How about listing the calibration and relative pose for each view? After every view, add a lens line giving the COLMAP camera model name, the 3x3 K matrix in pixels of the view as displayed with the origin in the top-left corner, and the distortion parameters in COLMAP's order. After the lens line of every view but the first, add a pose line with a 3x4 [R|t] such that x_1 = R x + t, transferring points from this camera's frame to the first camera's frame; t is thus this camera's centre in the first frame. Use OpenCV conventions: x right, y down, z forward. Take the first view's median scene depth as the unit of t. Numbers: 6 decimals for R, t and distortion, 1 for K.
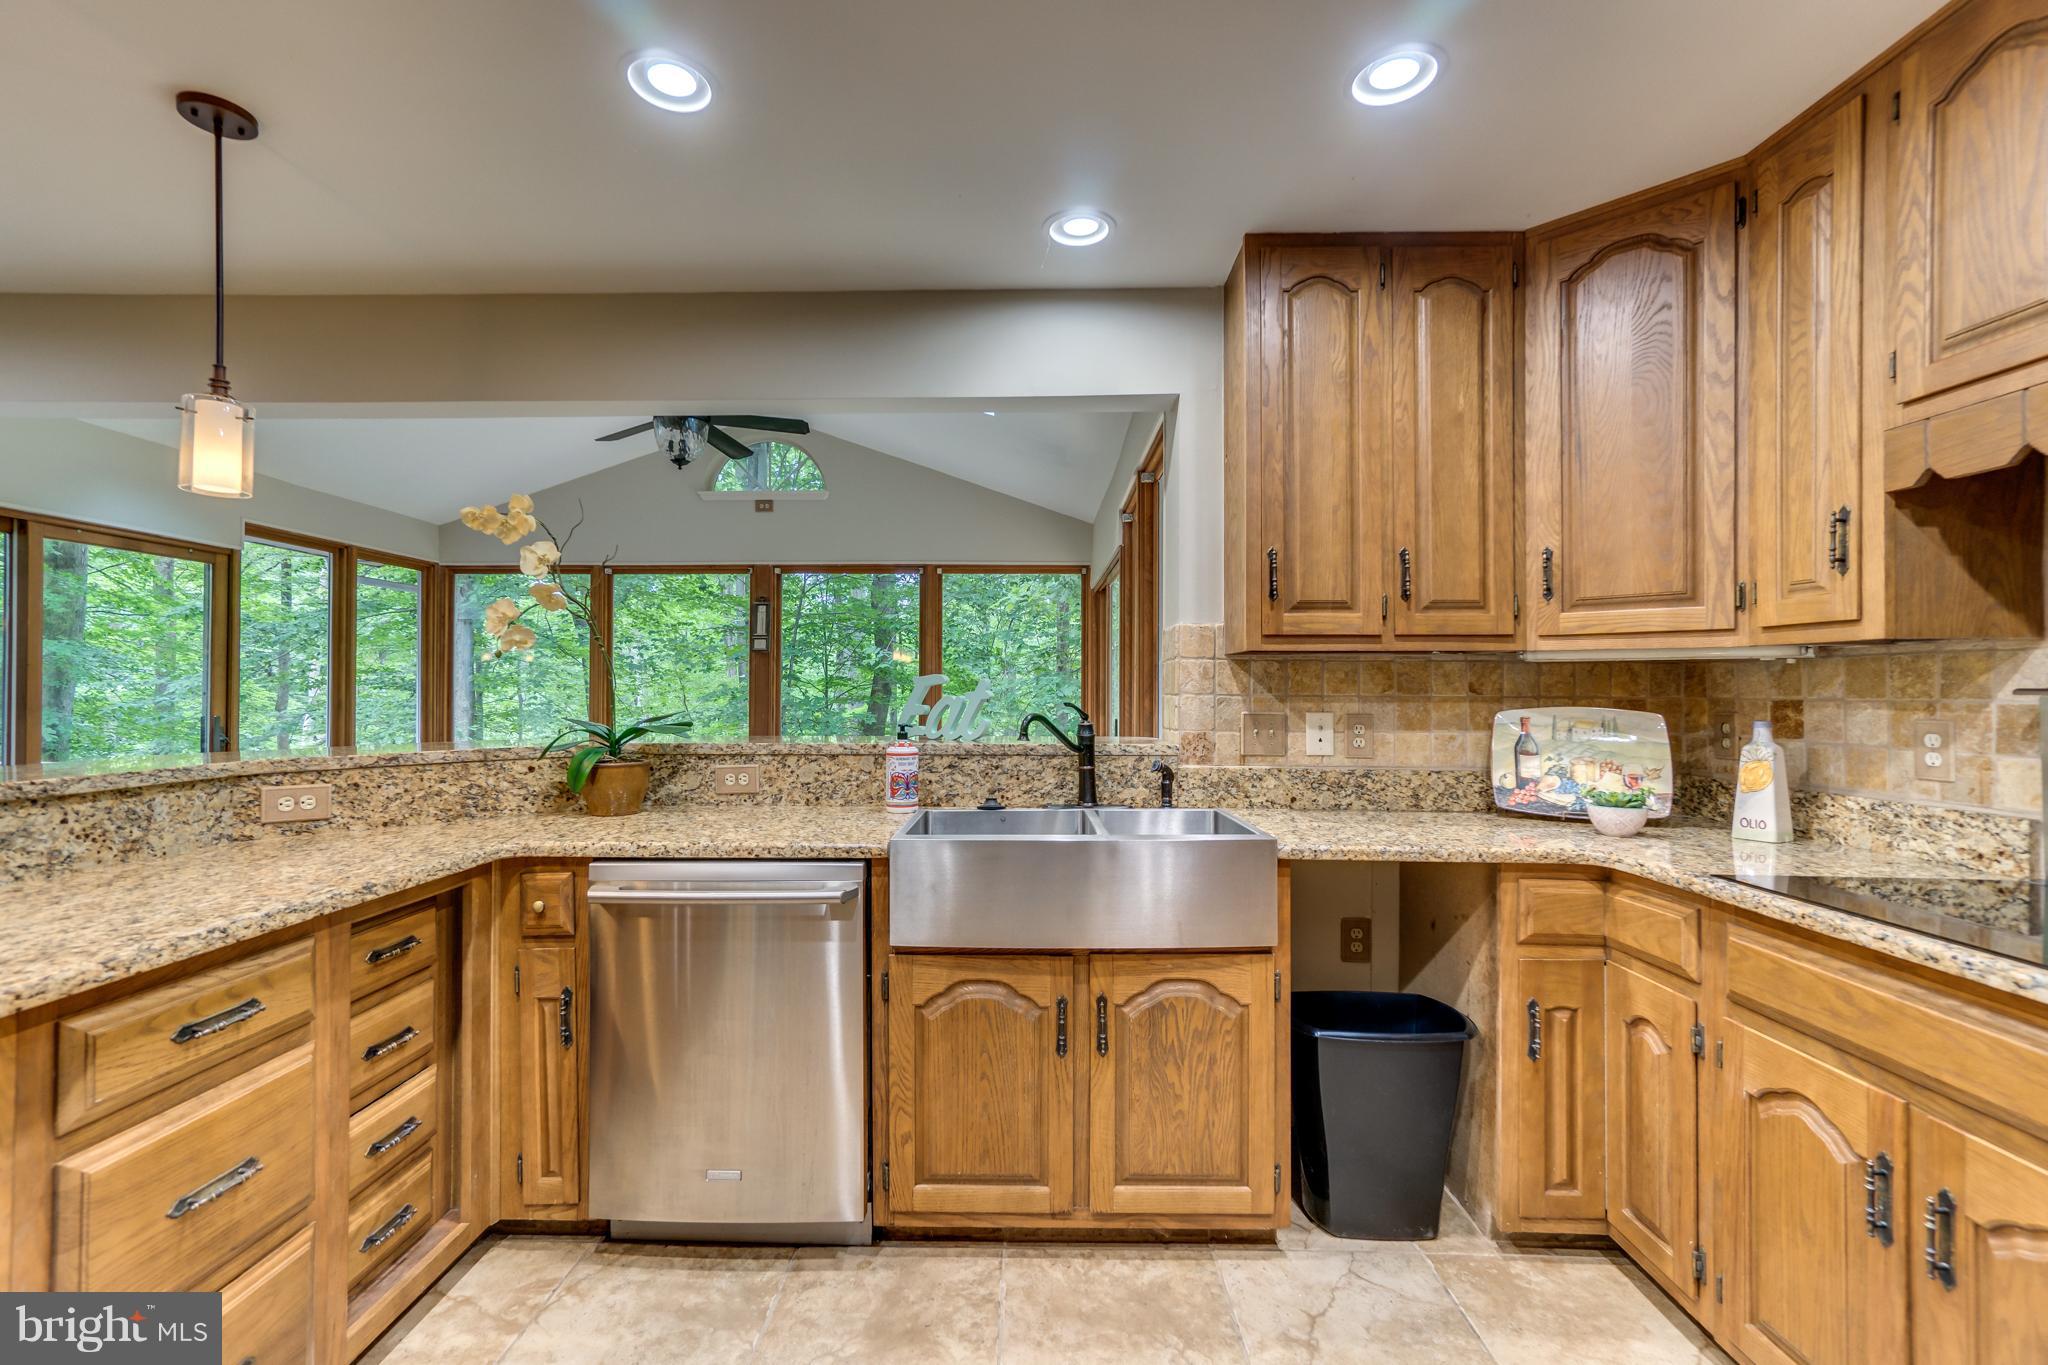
lens RADIAL K [[909.1, 0, 1018.1], [0, 909.1, 683.6], [0, 0, 1]] dist [-0.009820, 0.013348]
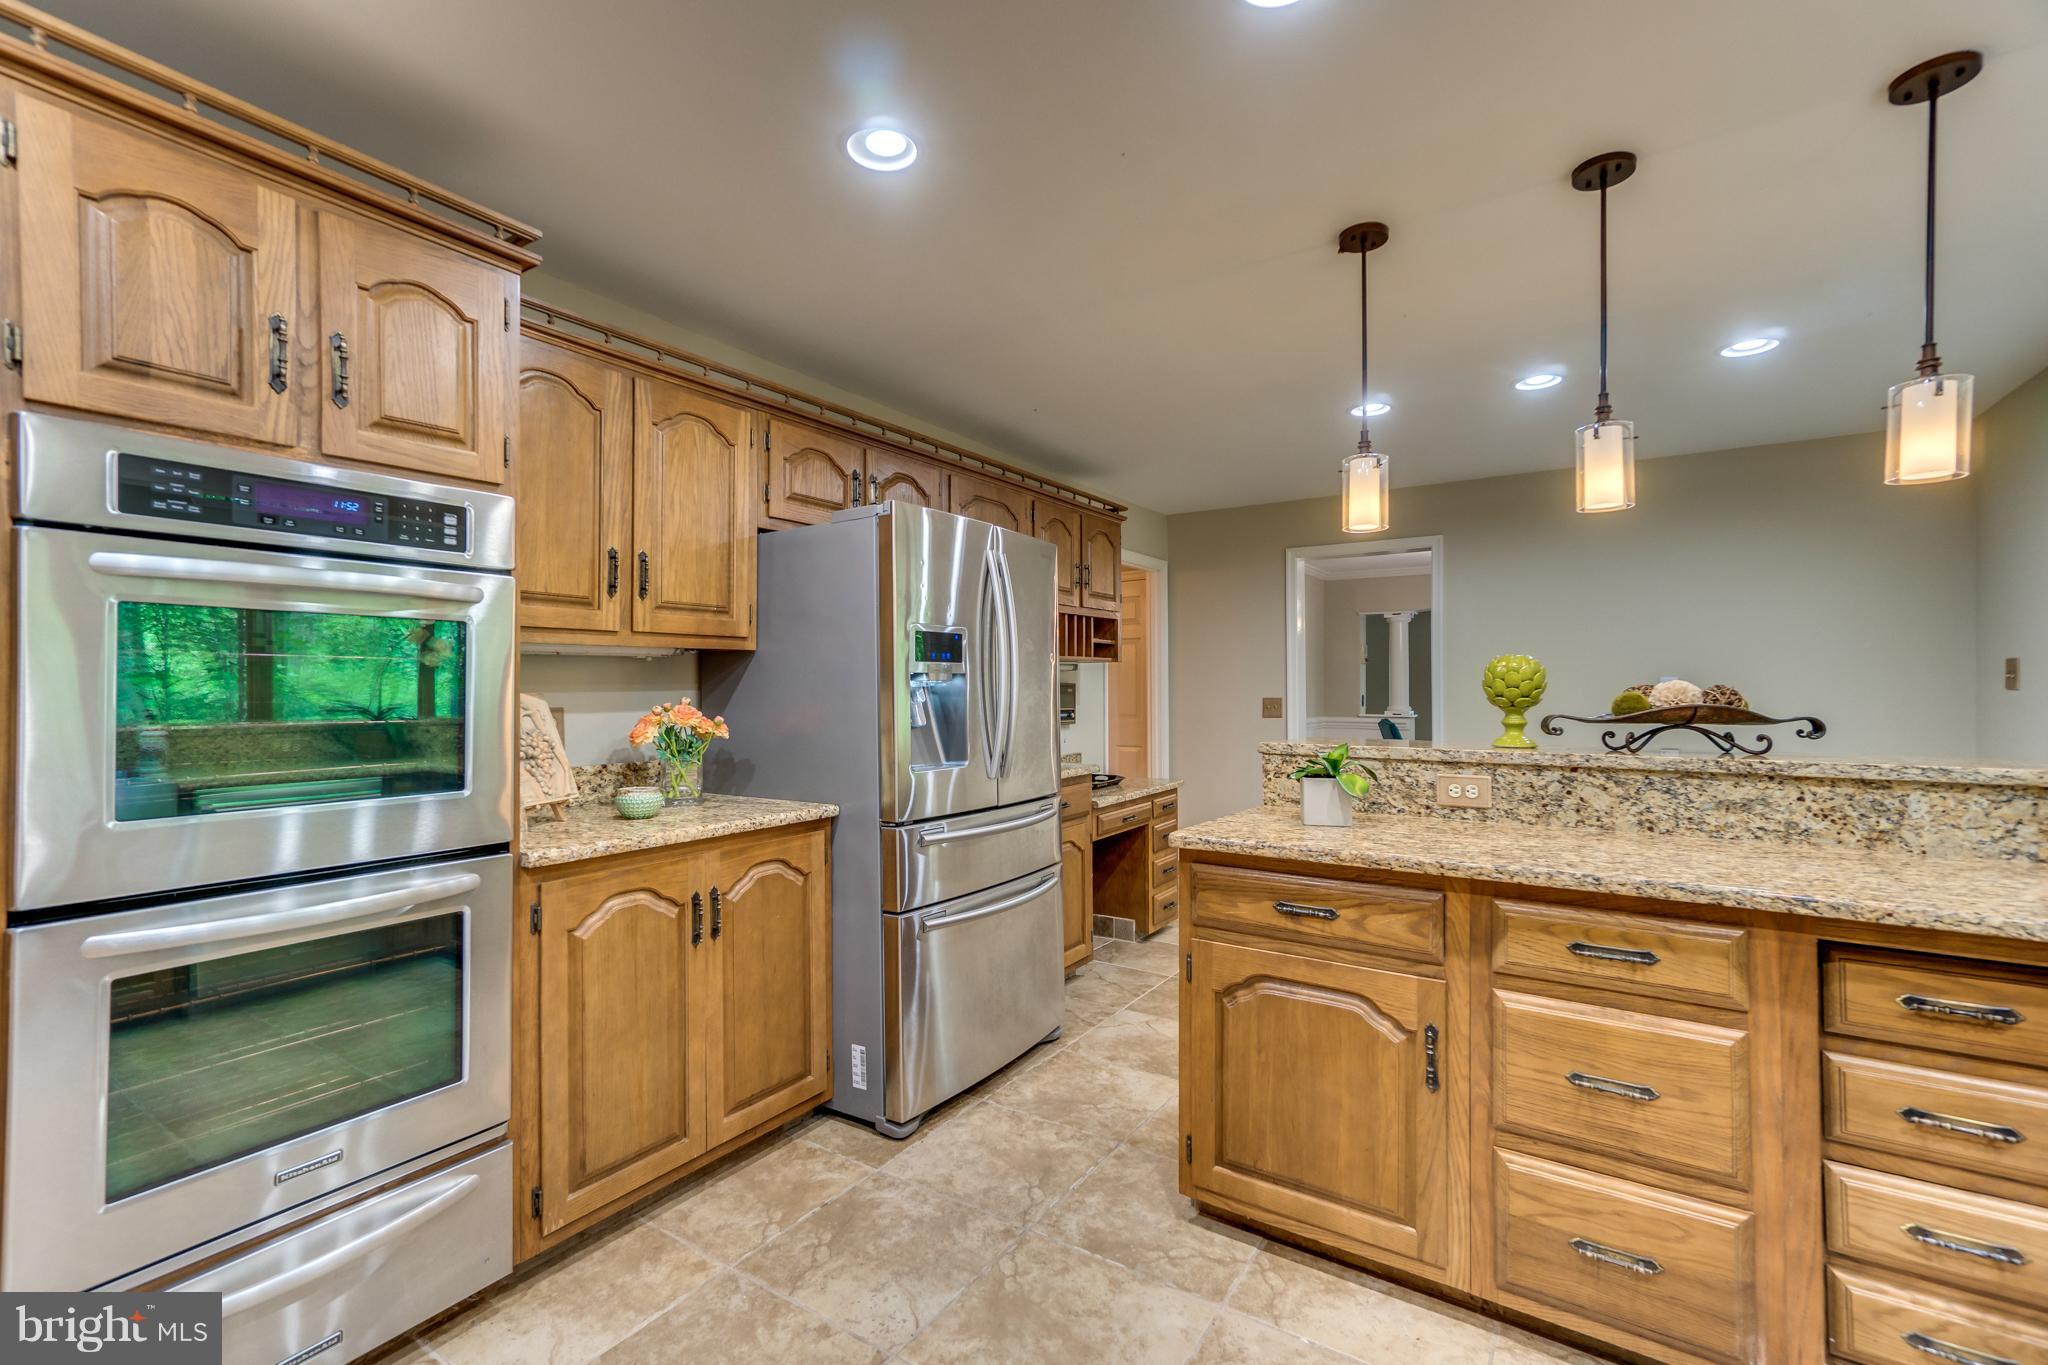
lens RADIAL K [[877.7, 0, 1007.8], [0, 877.7, 679.4], [0, 0, 1]] dist [-0.002752, 0.007020]
pose [[-0.546961, -0.005153, -0.837142, 0.387539], [0.004901, 0.999944, -0.009357, 0.002663], [0.837143, -0.009221, -0.546906, 0.654867]]
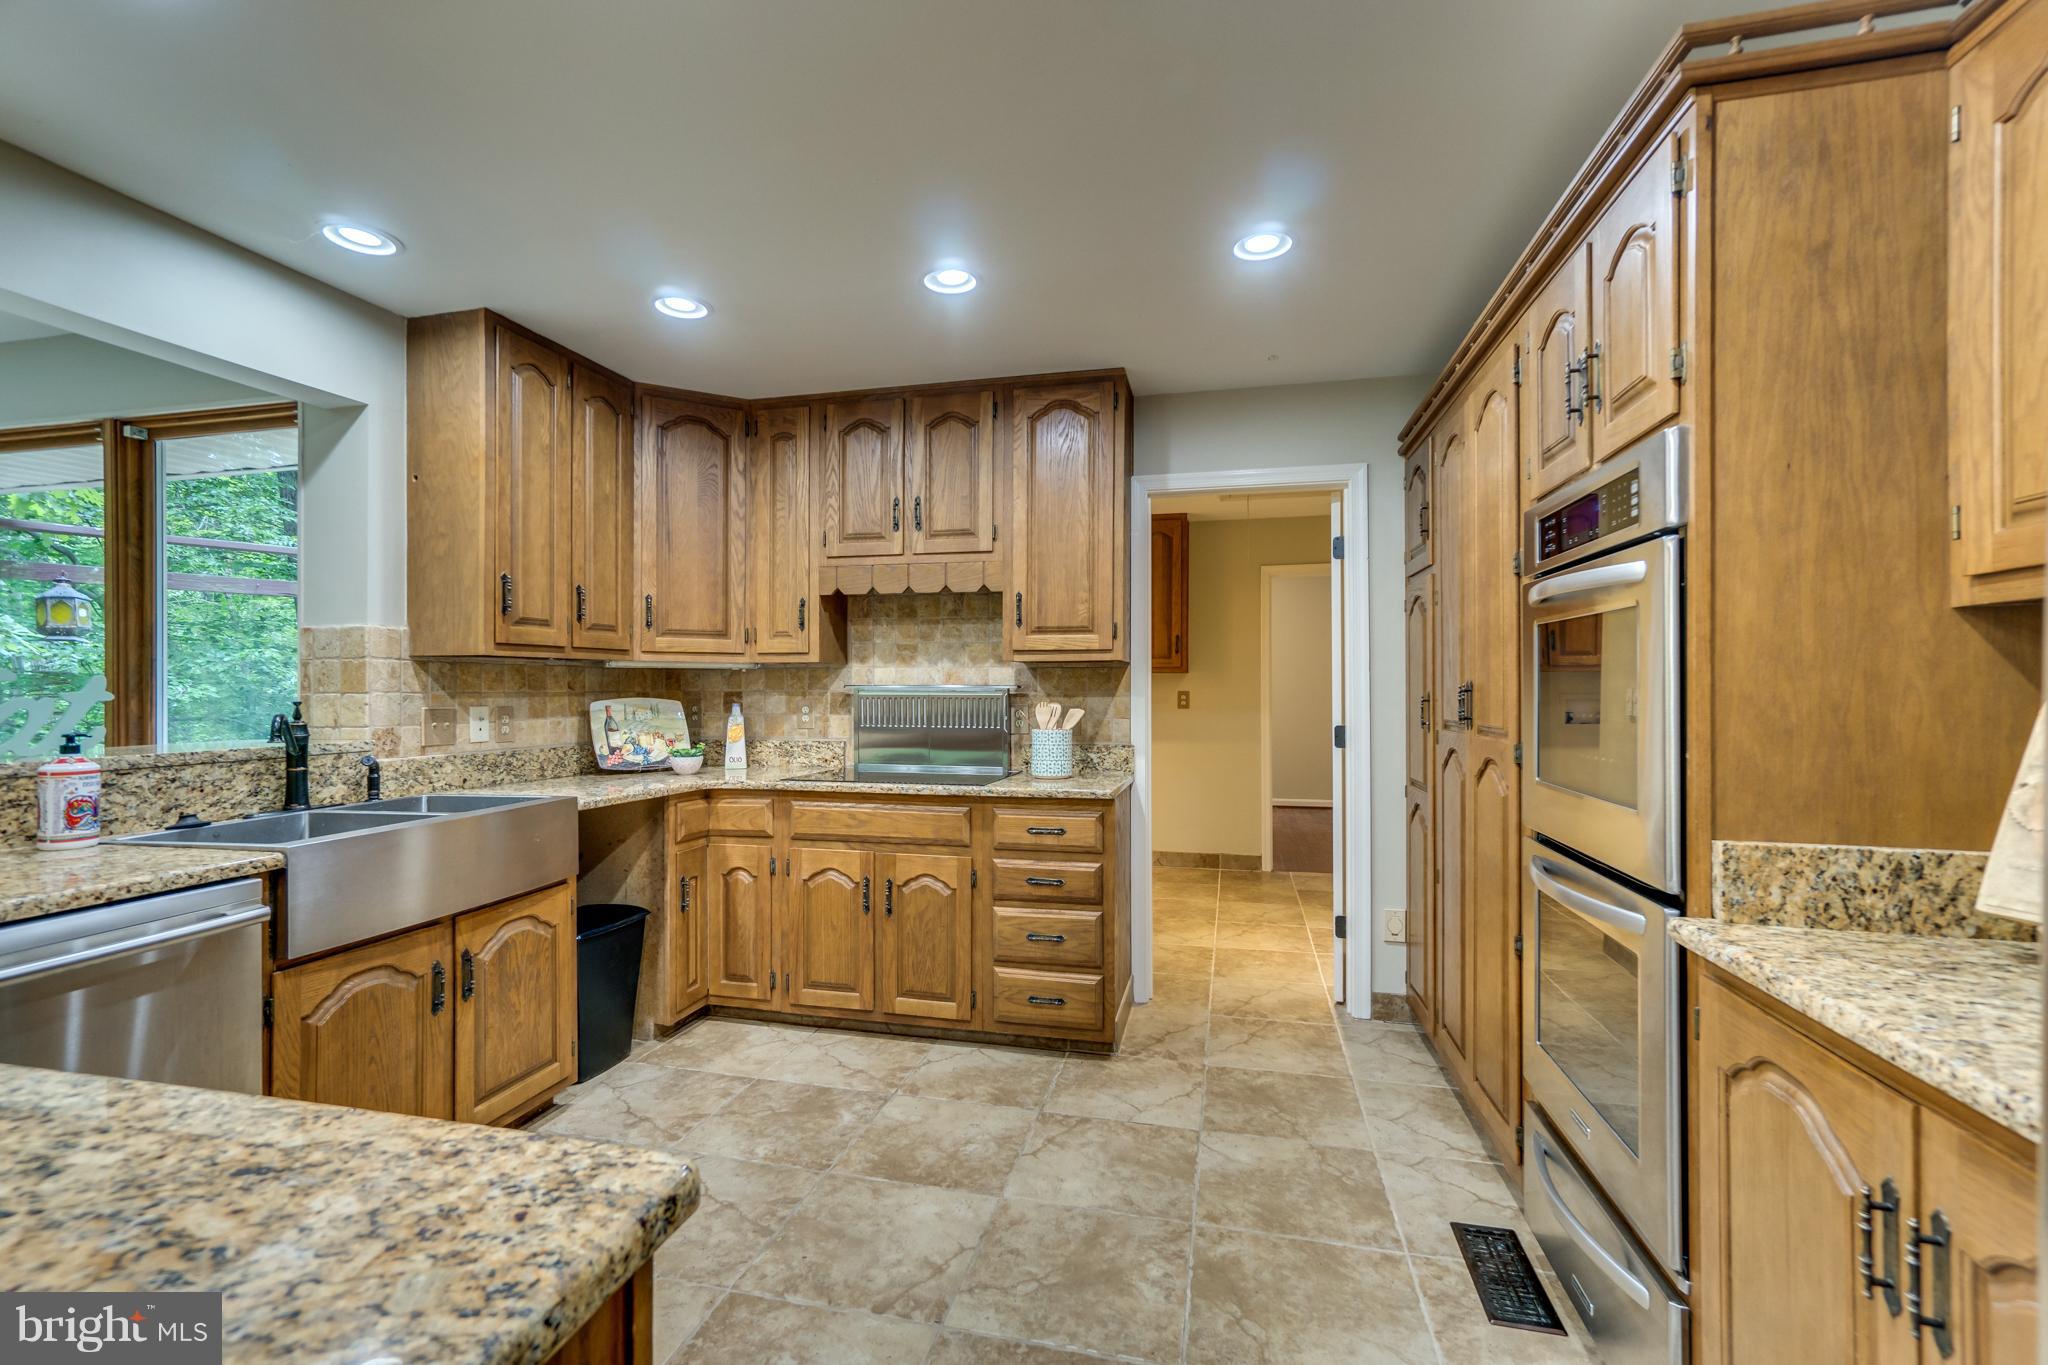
lens RADIAL K [[921.1, 0, 1031.7], [0, 921.1, 680.8], [0, 0, 1]] dist [-0.001010, 0.014147]
pose [[0.202929, 0.002915, 0.979189, -0.918748], [-0.002153, 0.999994, -0.002530, -0.000423], [-0.979191, -0.001595, 0.202934, 0.048281]]
